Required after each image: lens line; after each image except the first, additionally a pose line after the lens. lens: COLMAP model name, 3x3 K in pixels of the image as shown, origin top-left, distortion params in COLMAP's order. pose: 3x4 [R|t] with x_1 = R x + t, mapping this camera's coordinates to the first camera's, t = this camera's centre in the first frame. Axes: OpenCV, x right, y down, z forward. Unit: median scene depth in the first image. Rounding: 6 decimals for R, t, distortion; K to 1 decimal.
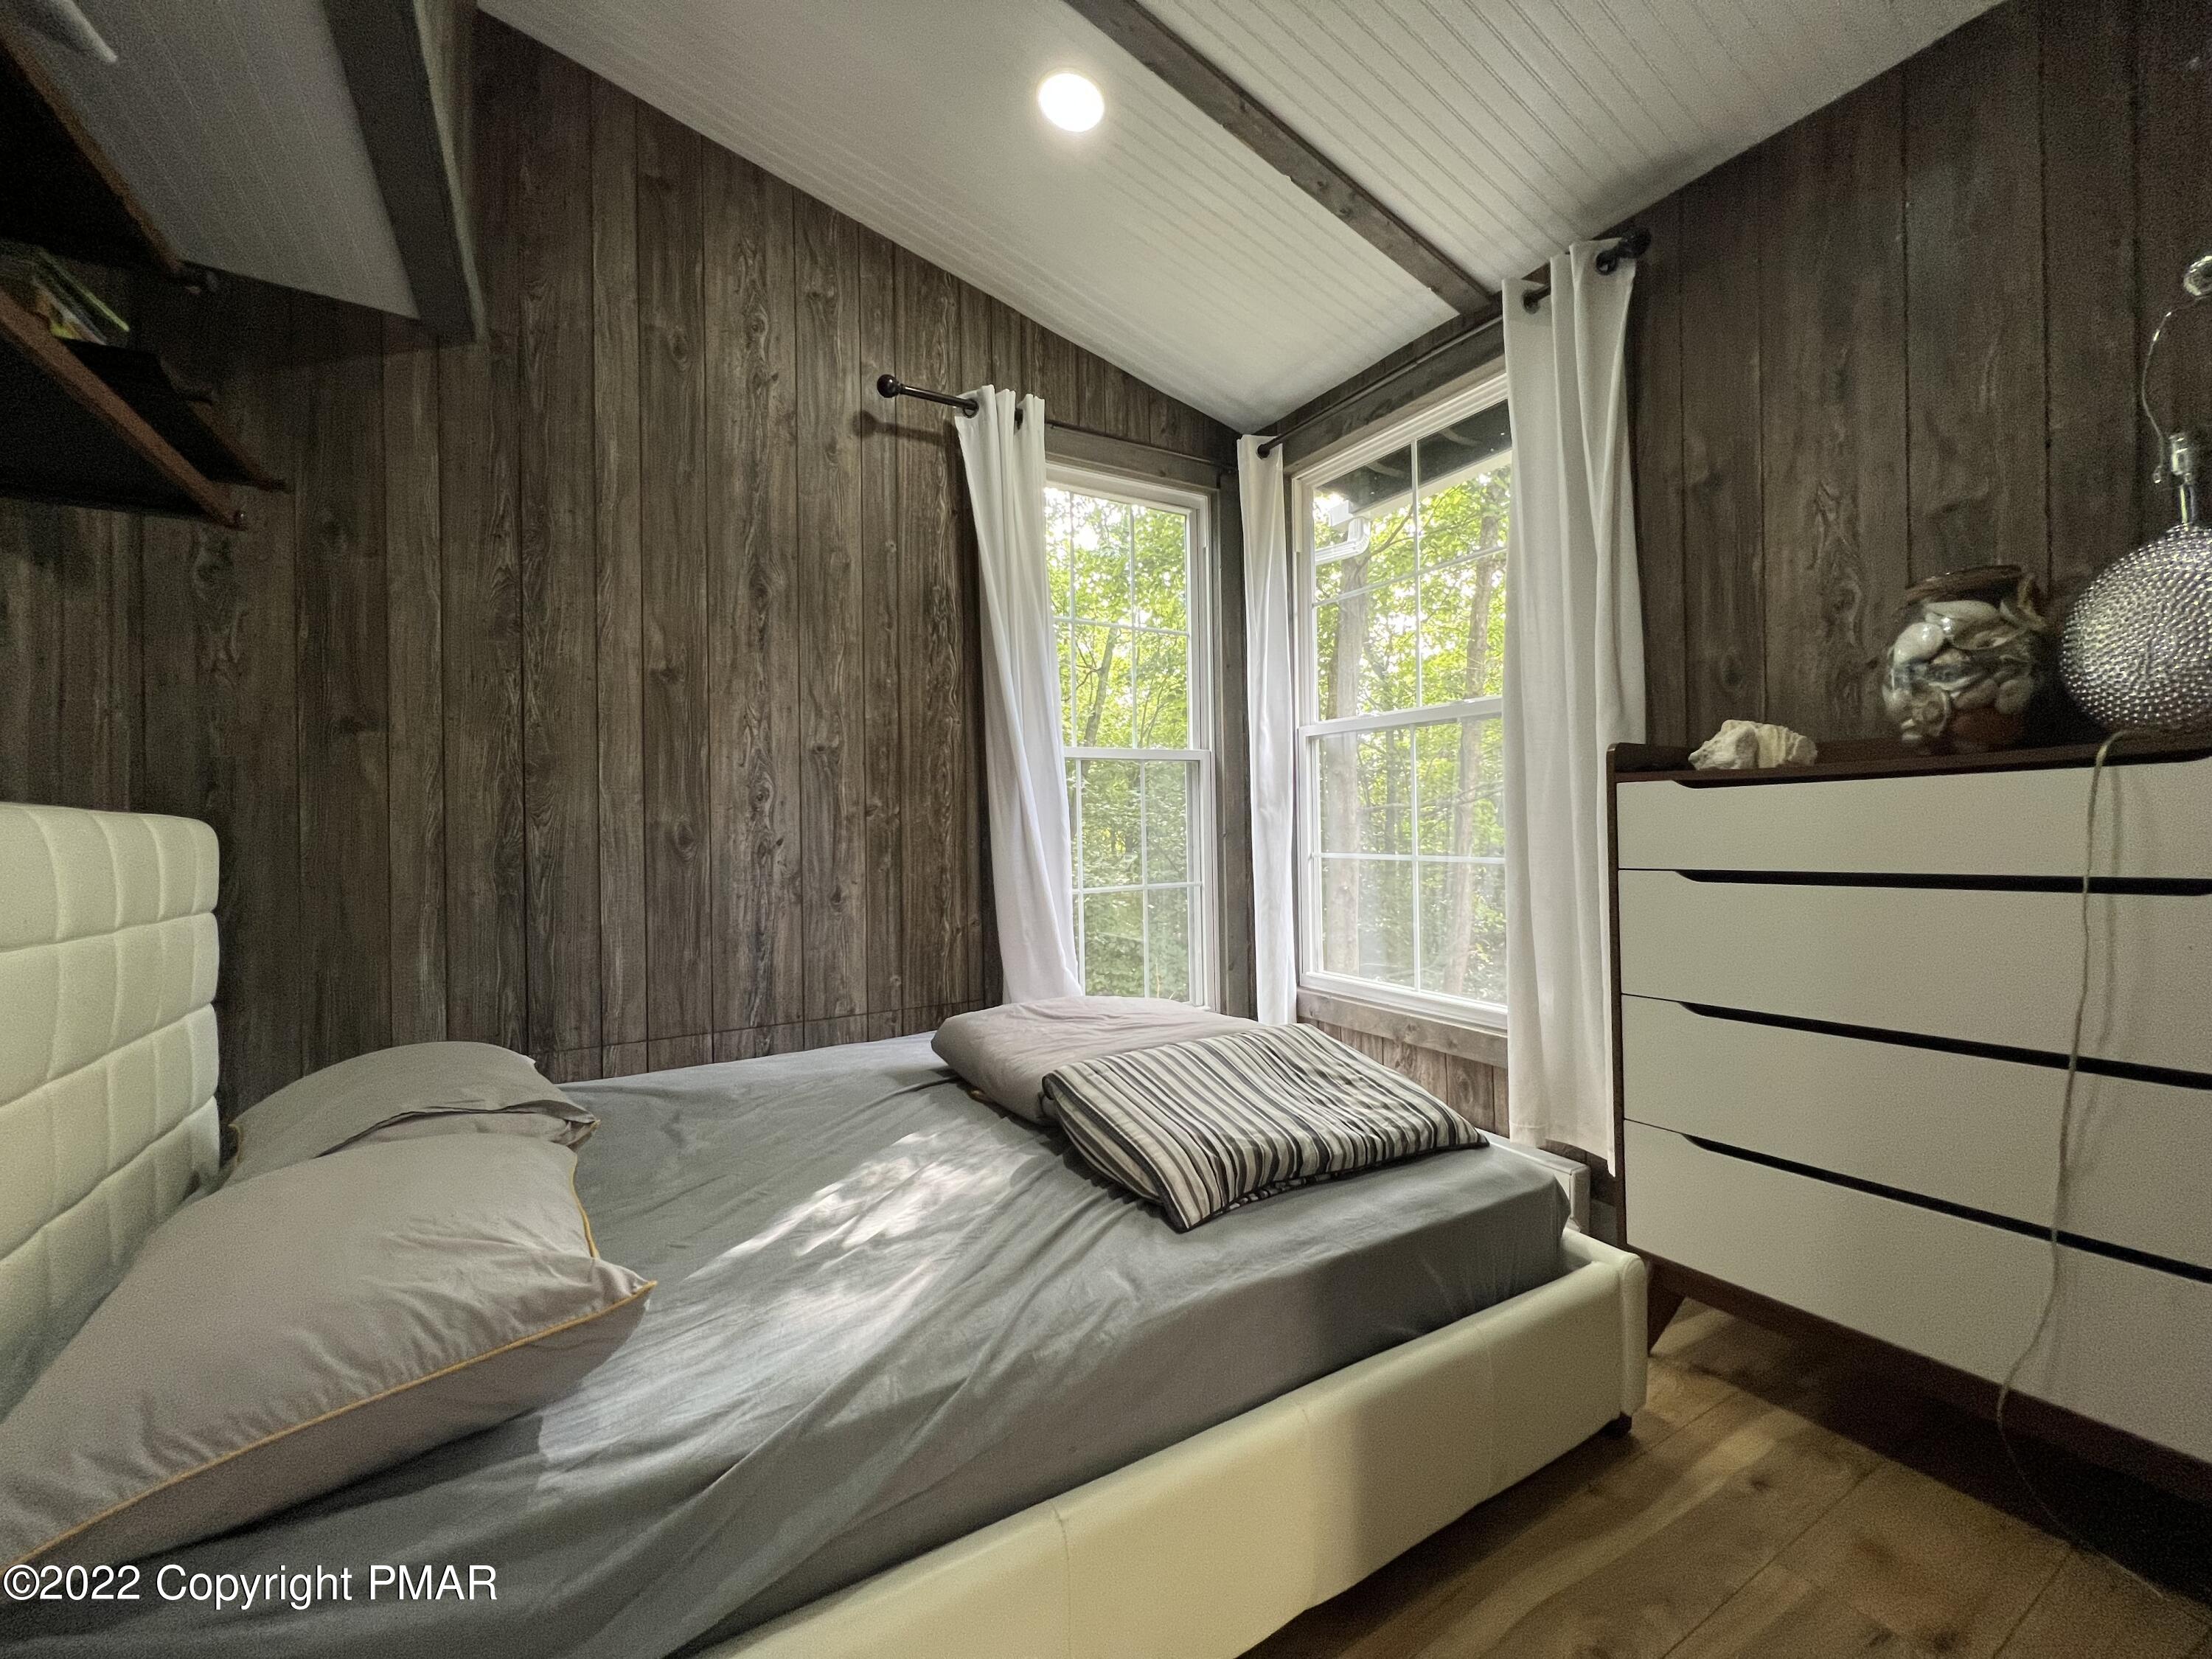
lens RADIAL K [[885.6, 0, 1104.0], [0, 885.6, 826.7], [0, 0, 1]] dist [0.000085, -0.000551]
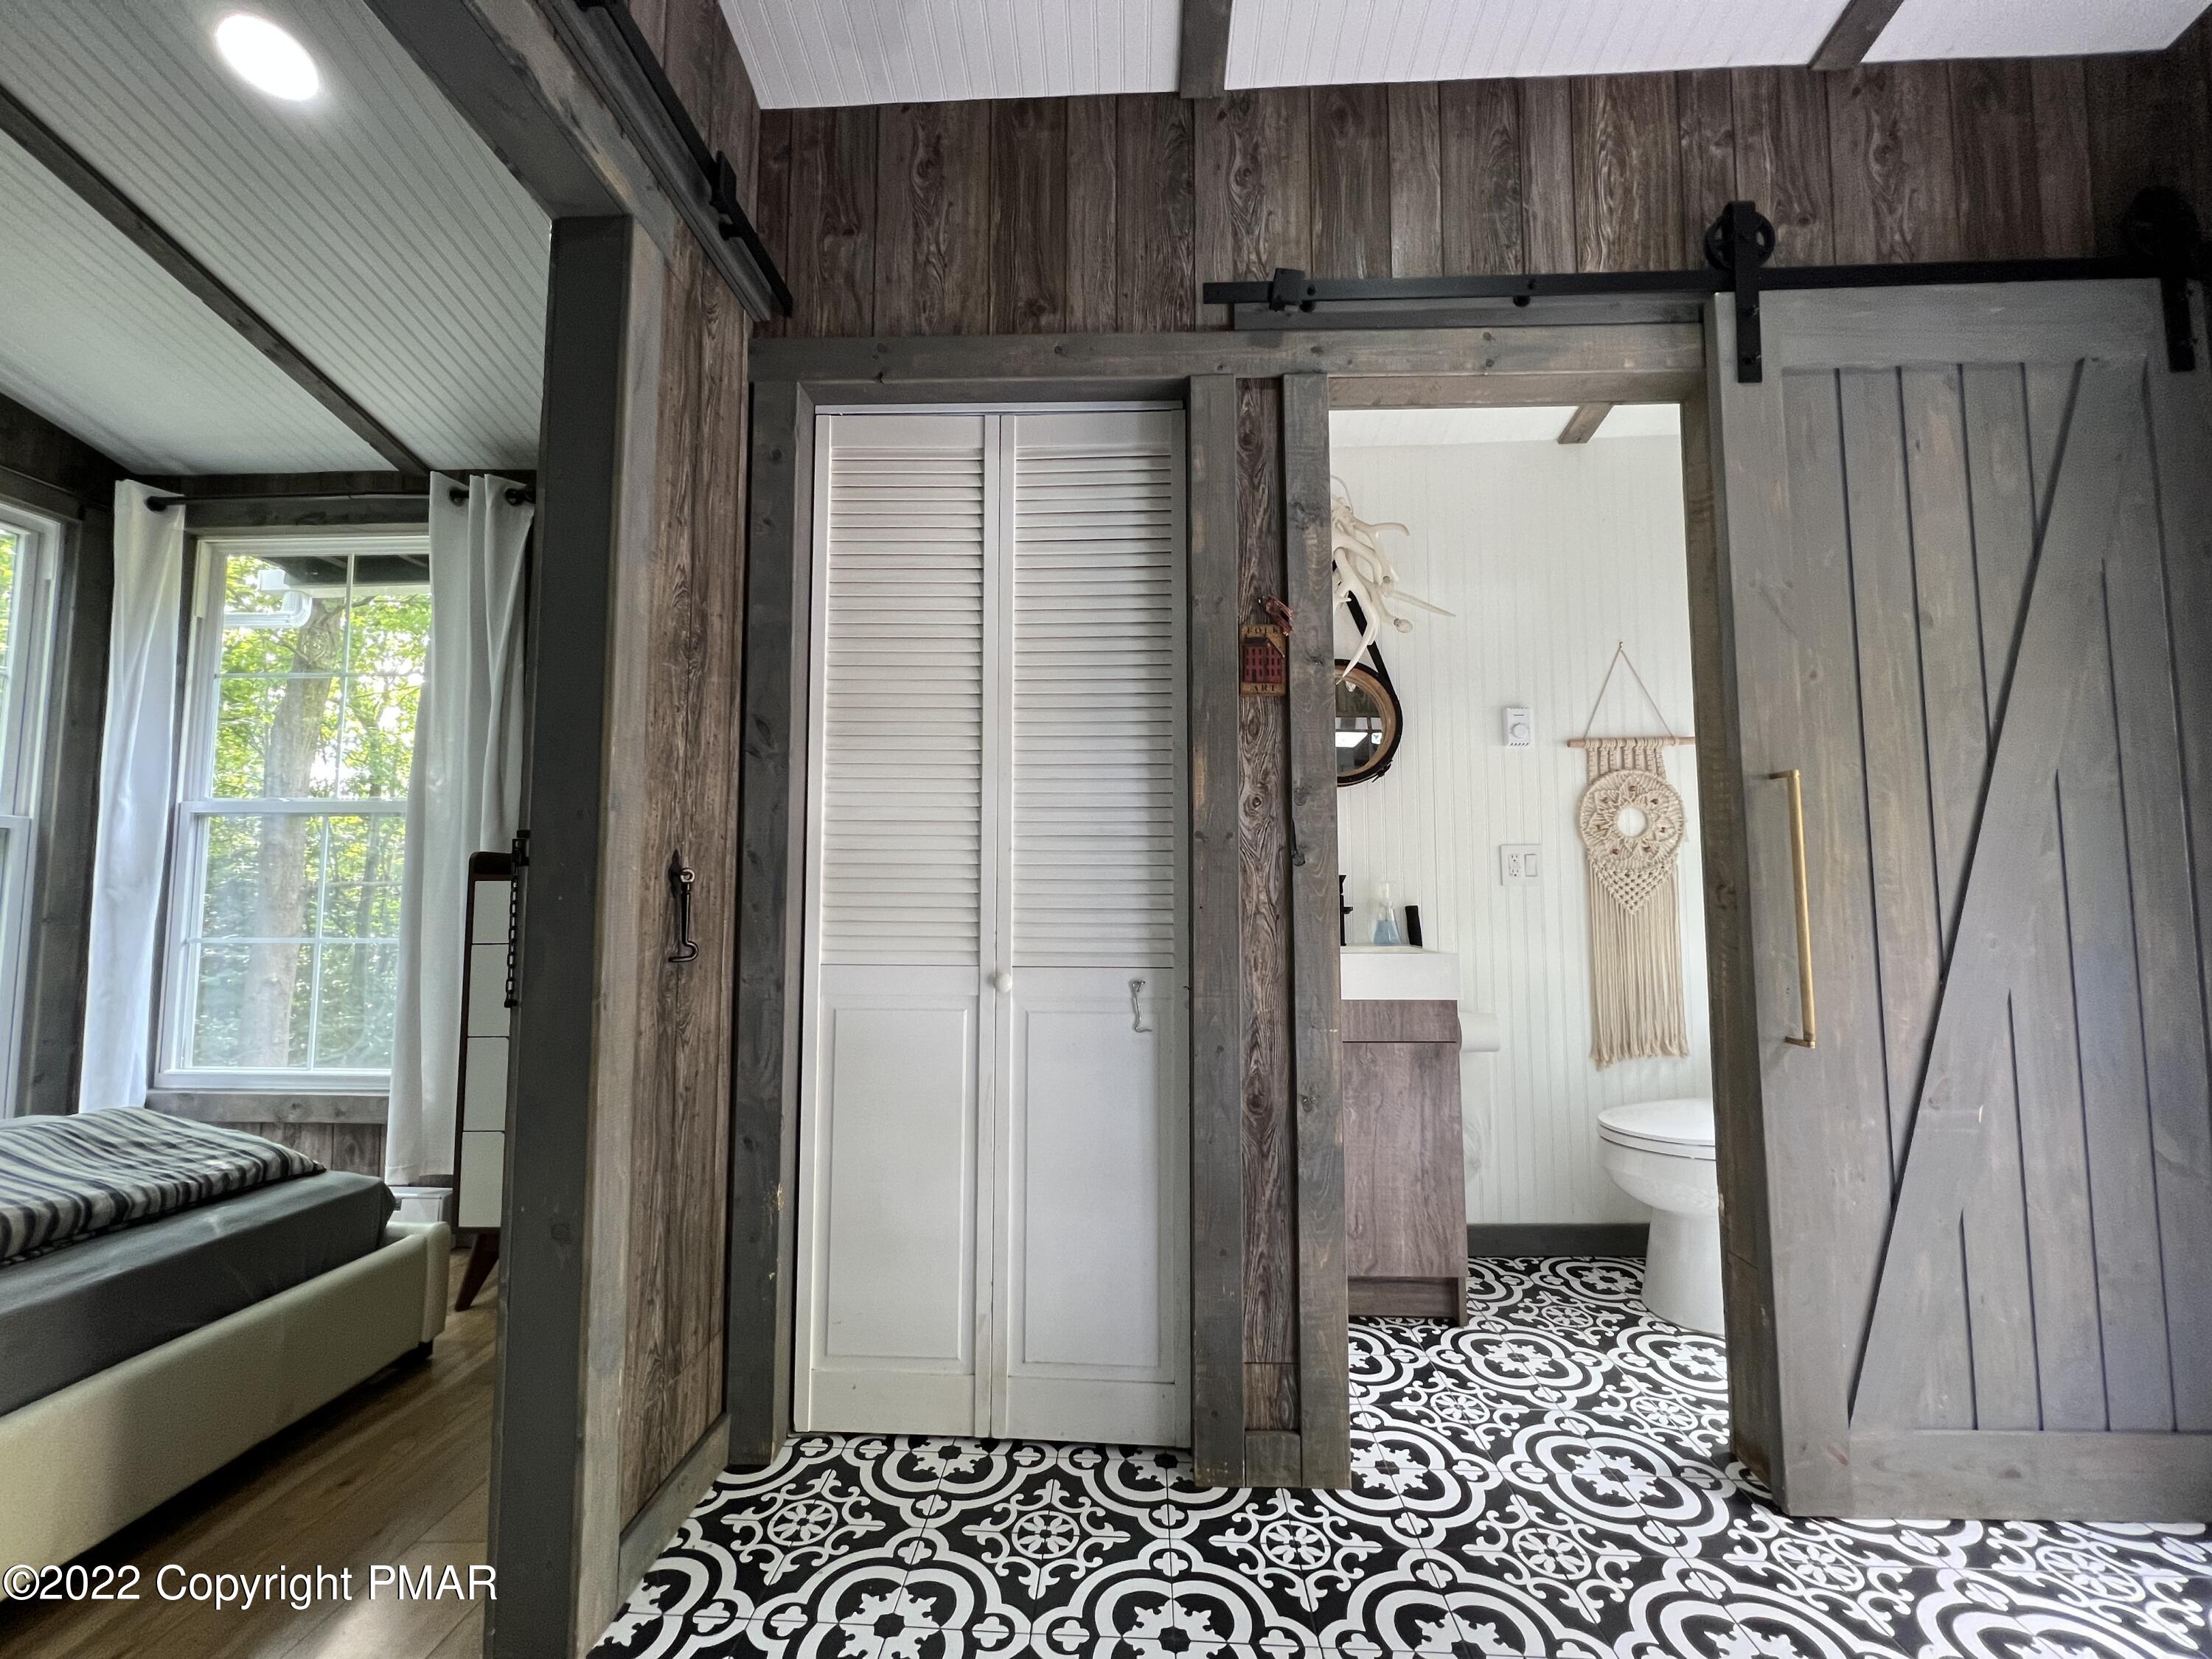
lens RADIAL K [[887.5, 0, 1100.8], [0, 887.5, 826.5], [0, 0, 1]] dist [-0.000638, -0.000009]
pose [[0.550341, 0.079563, 0.831140, -0.026116], [-0.005402, 0.995768, -0.091746, -0.009118], [-0.834922, 0.046002, 0.548442, -0.409425]]
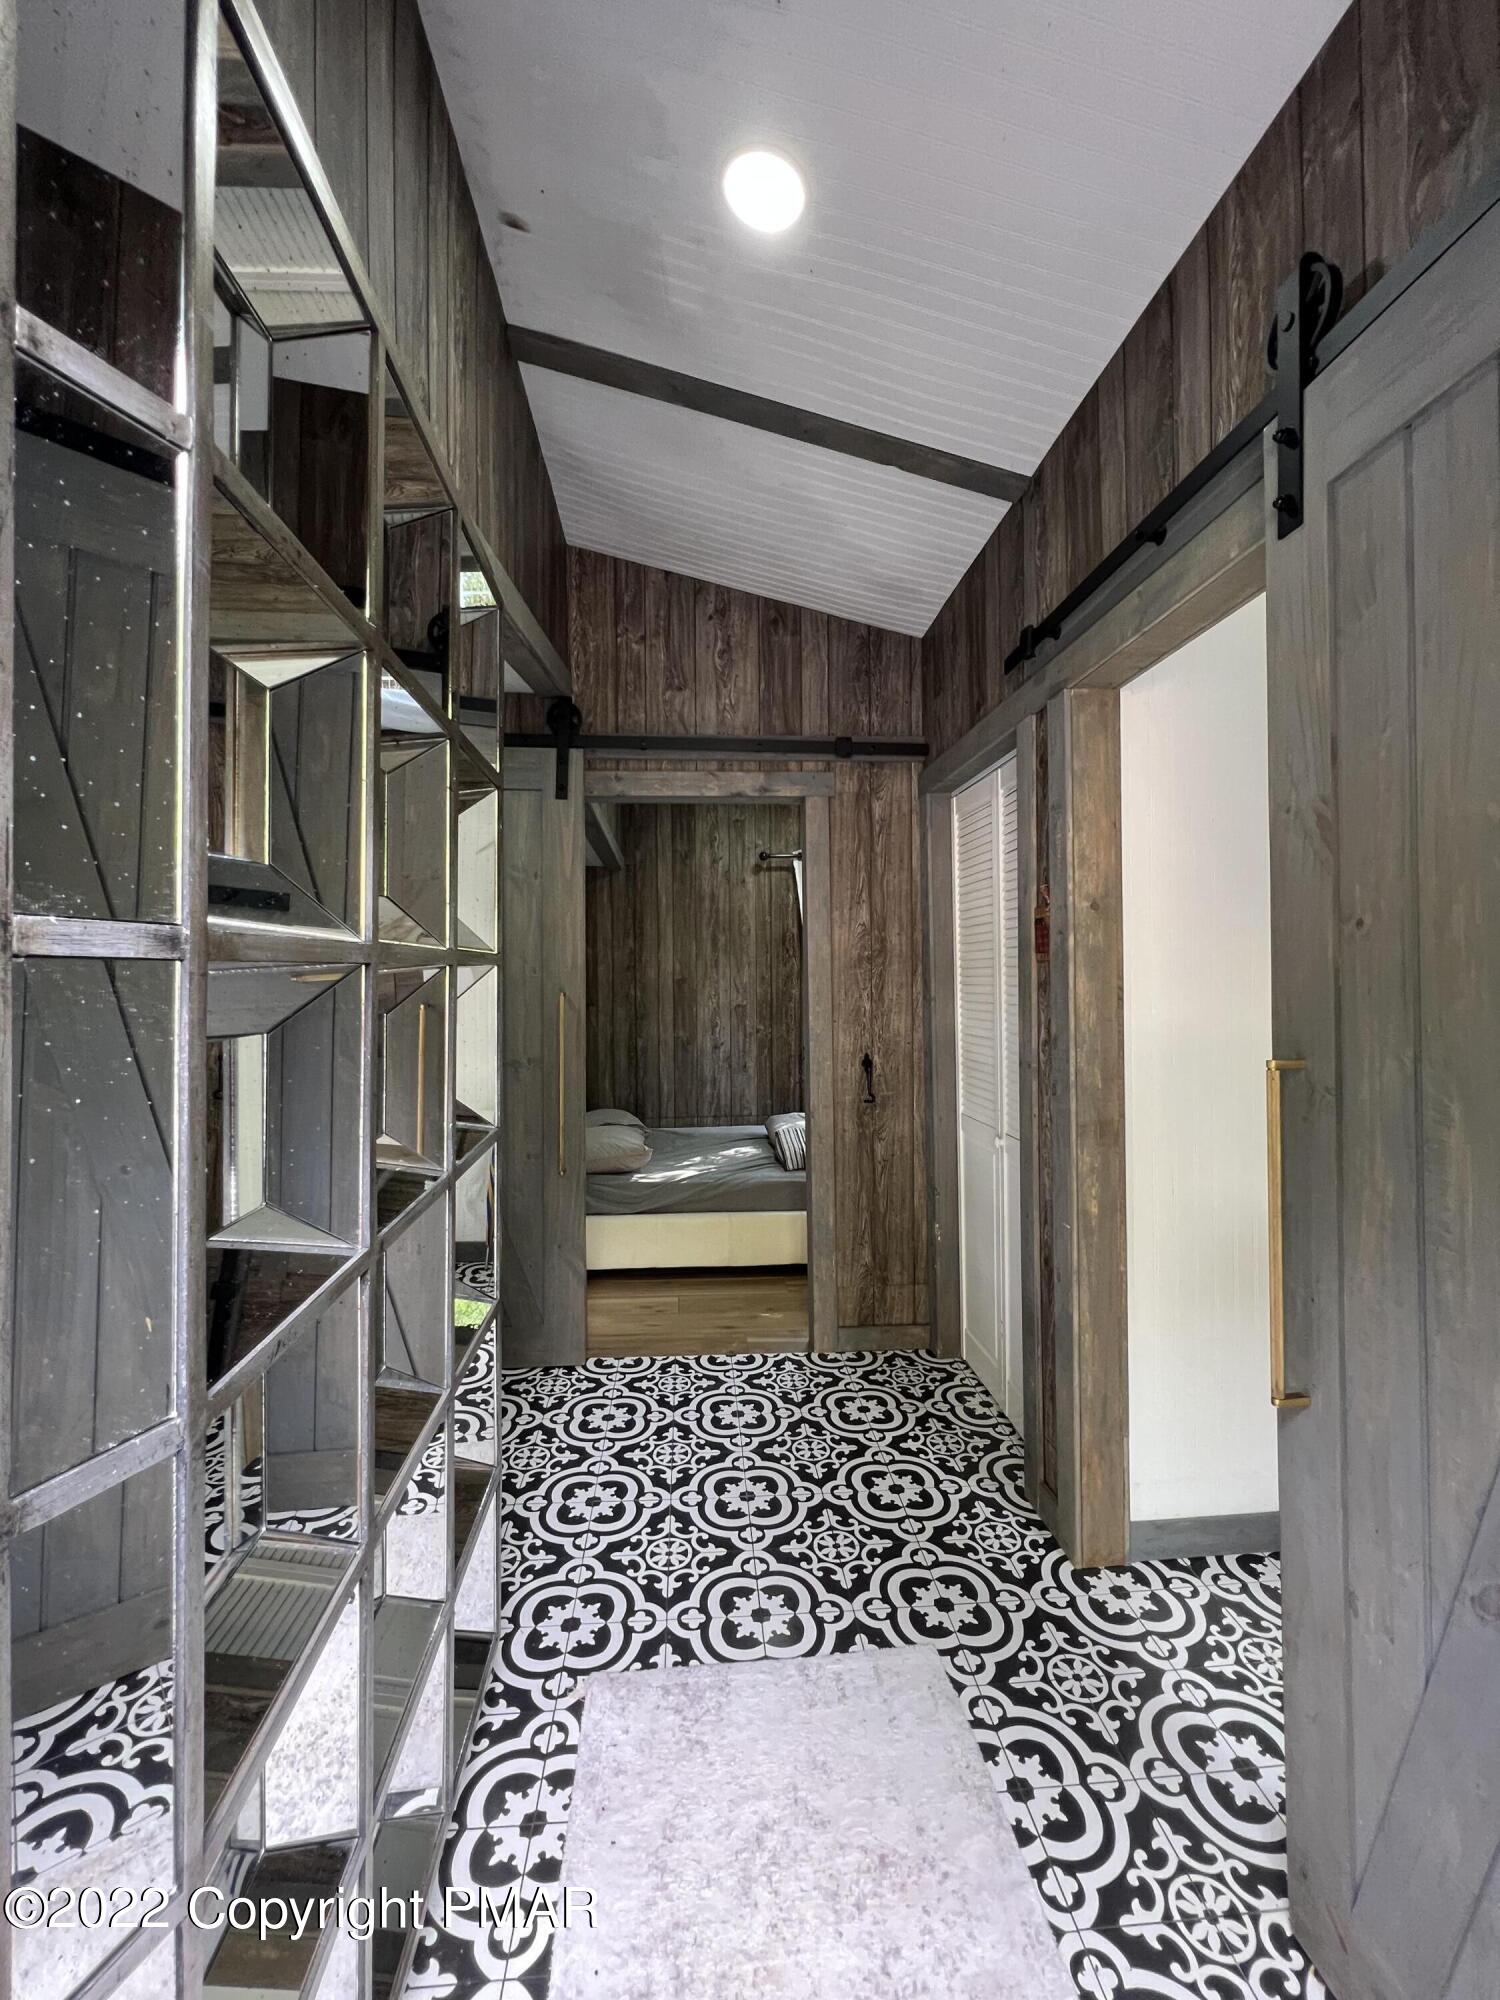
lens RADIAL K [[802.4, 0, 758.1], [0, 802.4, 997.9], [0, 0, 1]] dist [-0.000638, -0.000009]
pose [[0.902380, 0.009572, -0.430836, 0.712365], [-0.002574, 0.999855, 0.016822, -0.153879], [0.430934, -0.014071, 0.902274, -1.017509]]
